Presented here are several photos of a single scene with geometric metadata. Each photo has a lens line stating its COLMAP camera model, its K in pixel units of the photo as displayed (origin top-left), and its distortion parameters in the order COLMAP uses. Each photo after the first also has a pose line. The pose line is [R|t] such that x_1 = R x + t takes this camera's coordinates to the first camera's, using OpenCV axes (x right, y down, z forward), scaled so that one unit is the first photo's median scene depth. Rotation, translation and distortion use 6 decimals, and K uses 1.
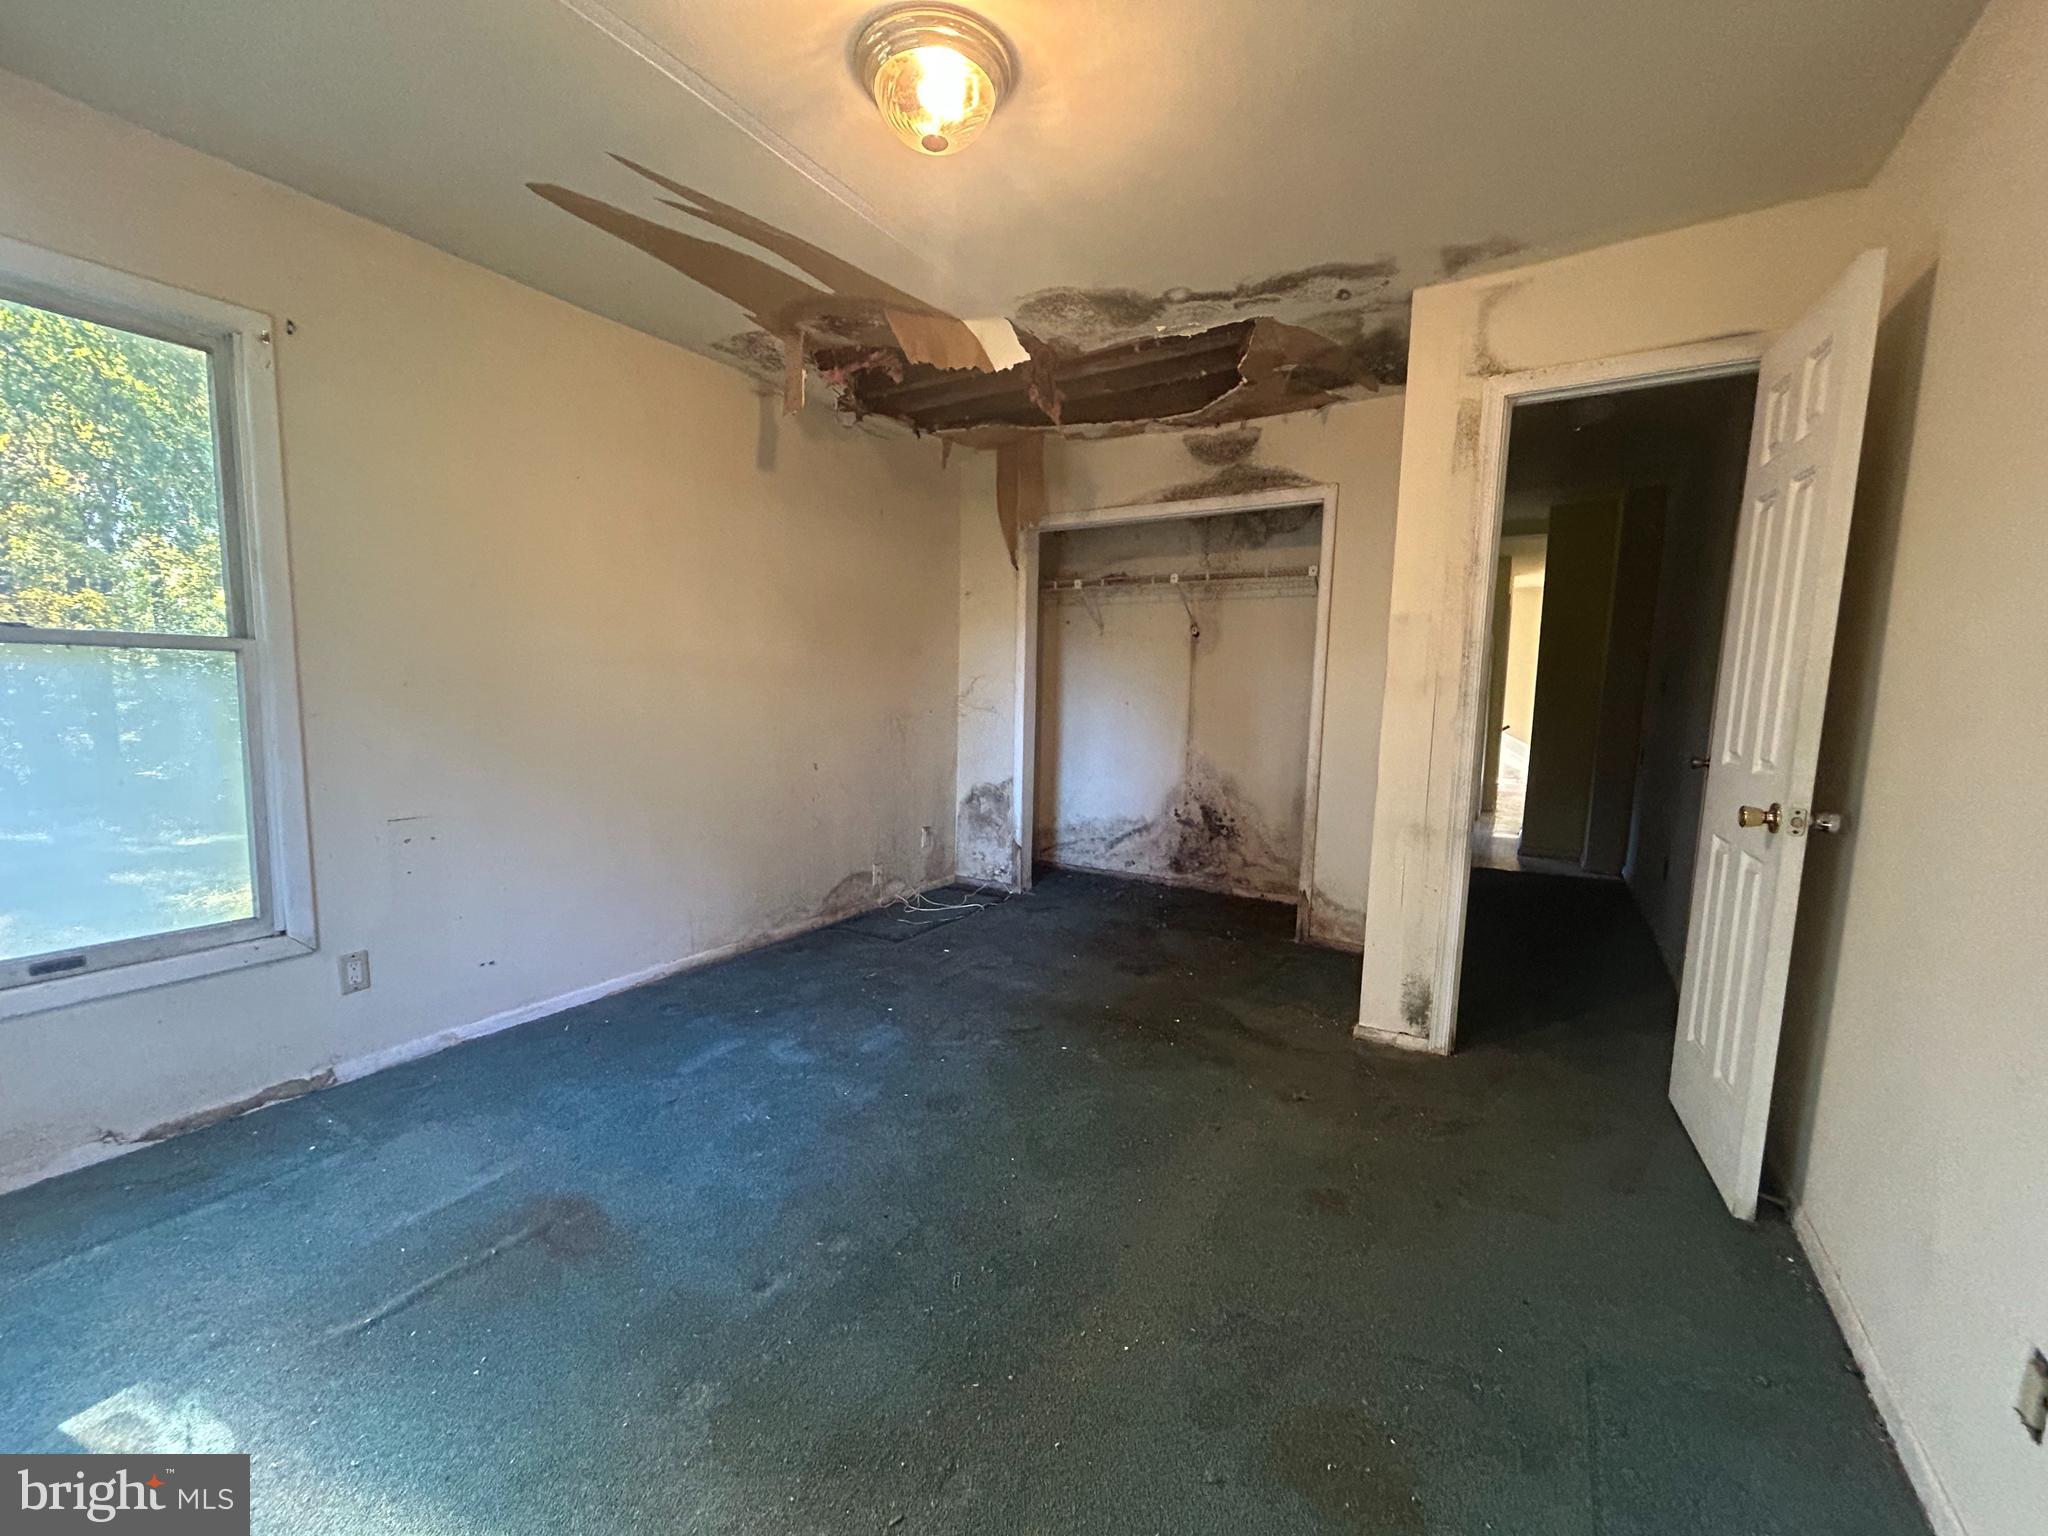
lens RADIAL K [[807.3, 0, 1020.3], [0, 807.3, 764.1], [0, 0, 1]] dist [0.001653, -0.000031]
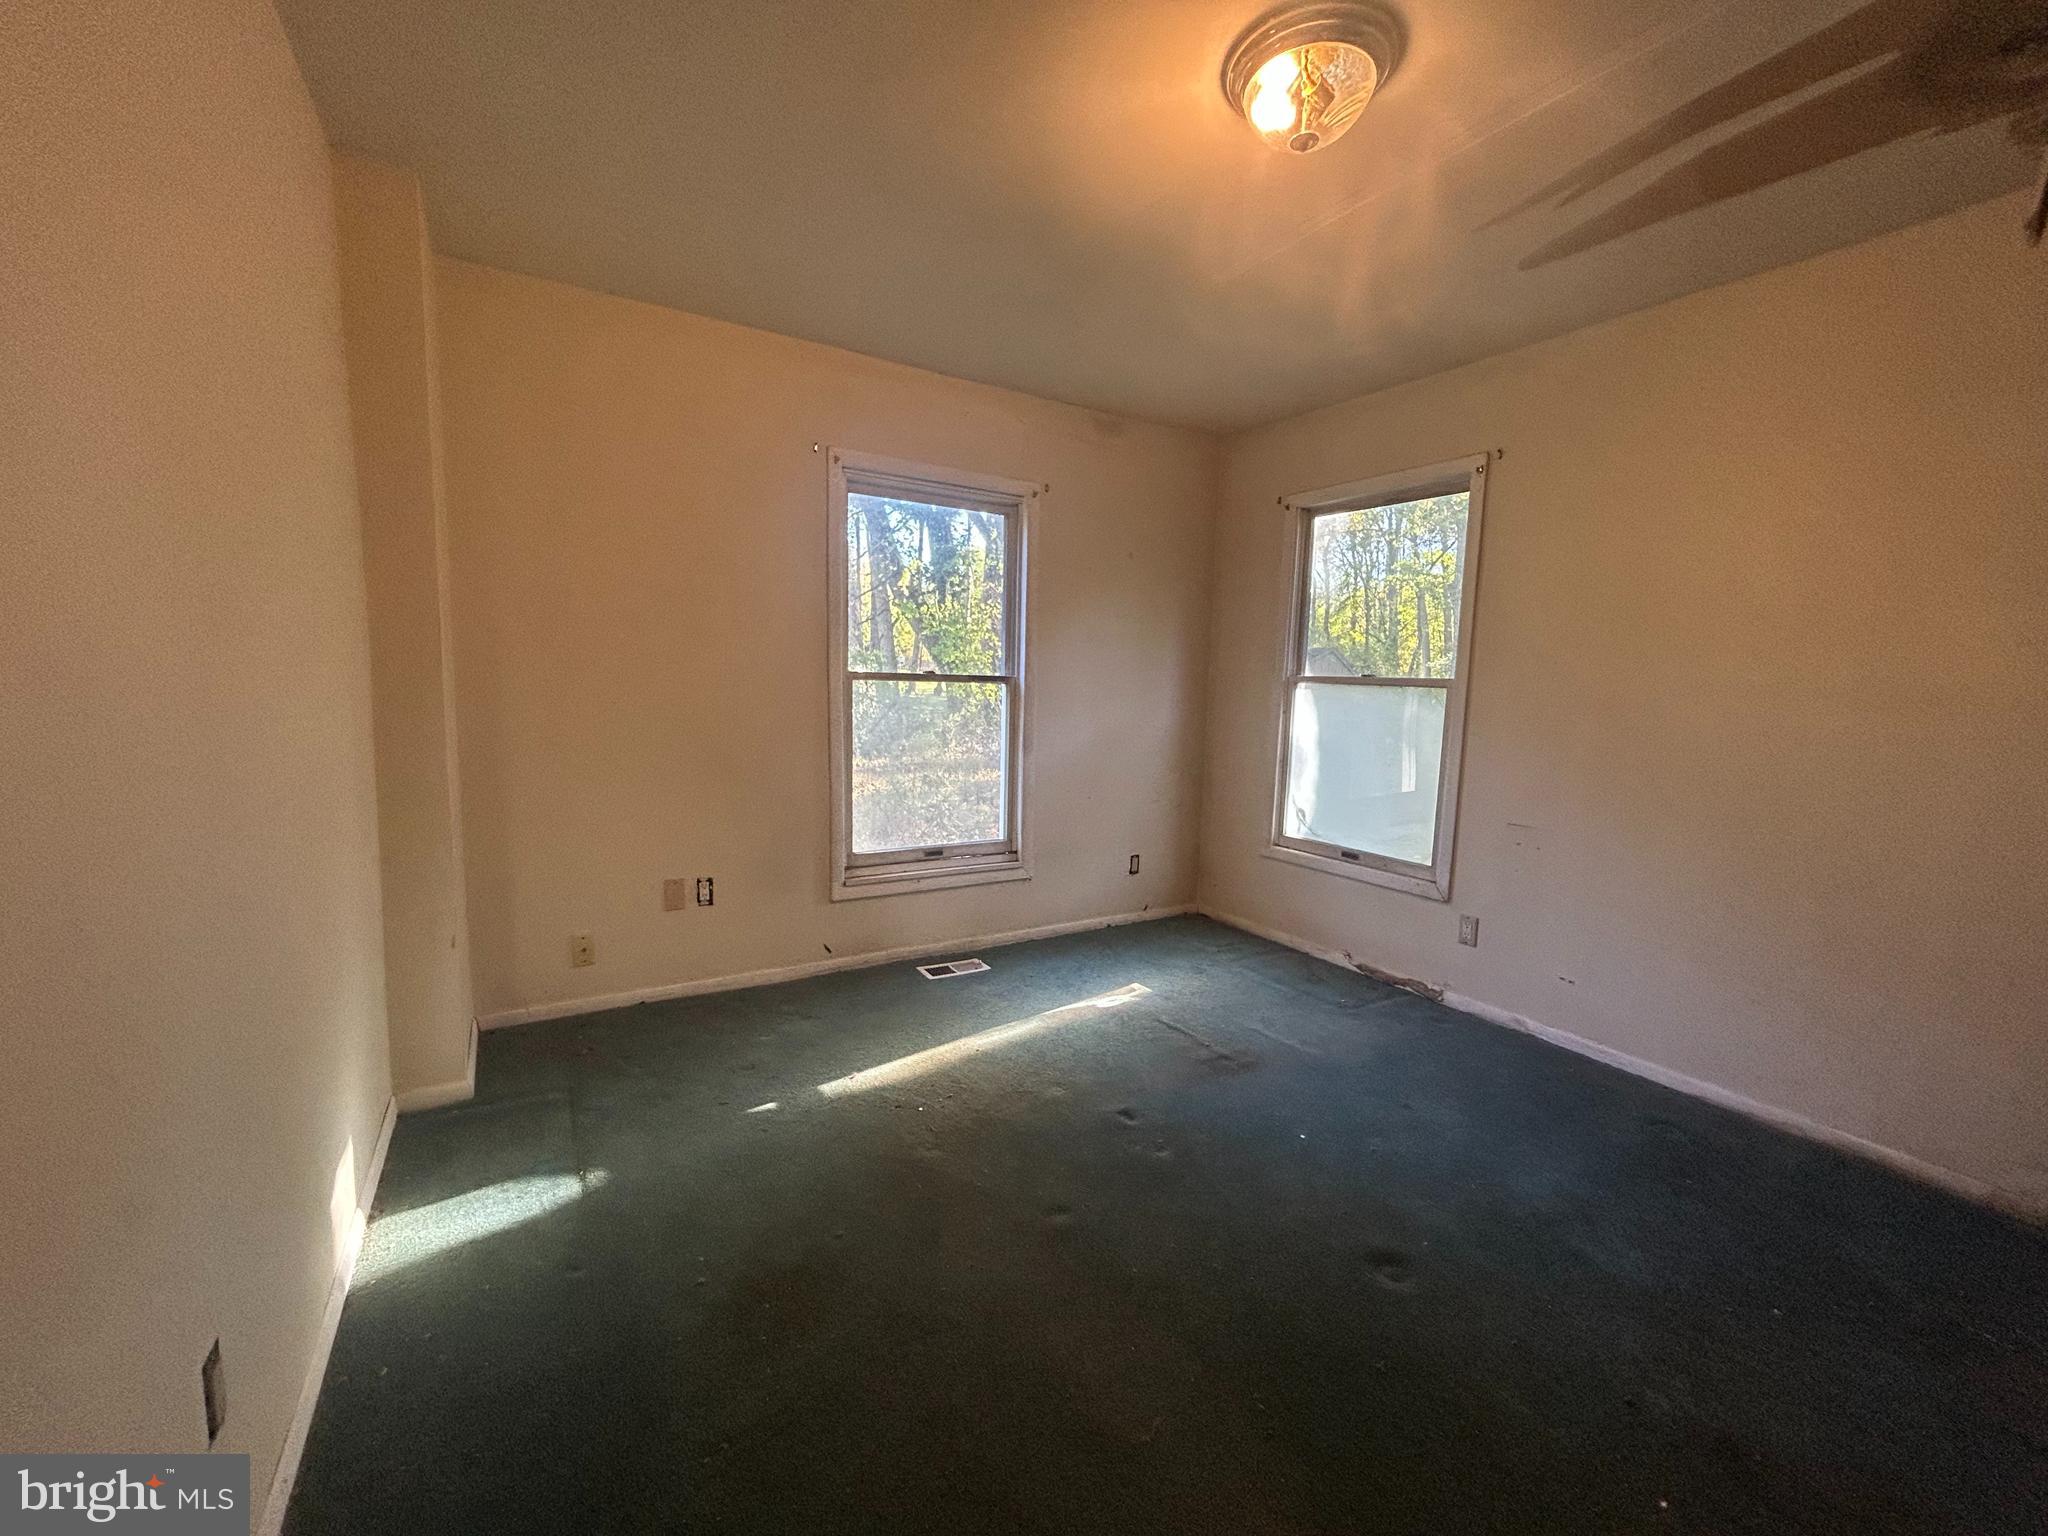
lens RADIAL K [[807.3, 0, 1020.0], [0, 807.3, 776.3], [0, 0, 1]] dist [0.001653, -0.000031]
pose [[-0.430294, 0.078985, -0.899226, 0.686263], [-0.130911, 0.980173, 0.148739, -0.093329], [0.893146, 0.181720, -0.411423, 0.884814]]
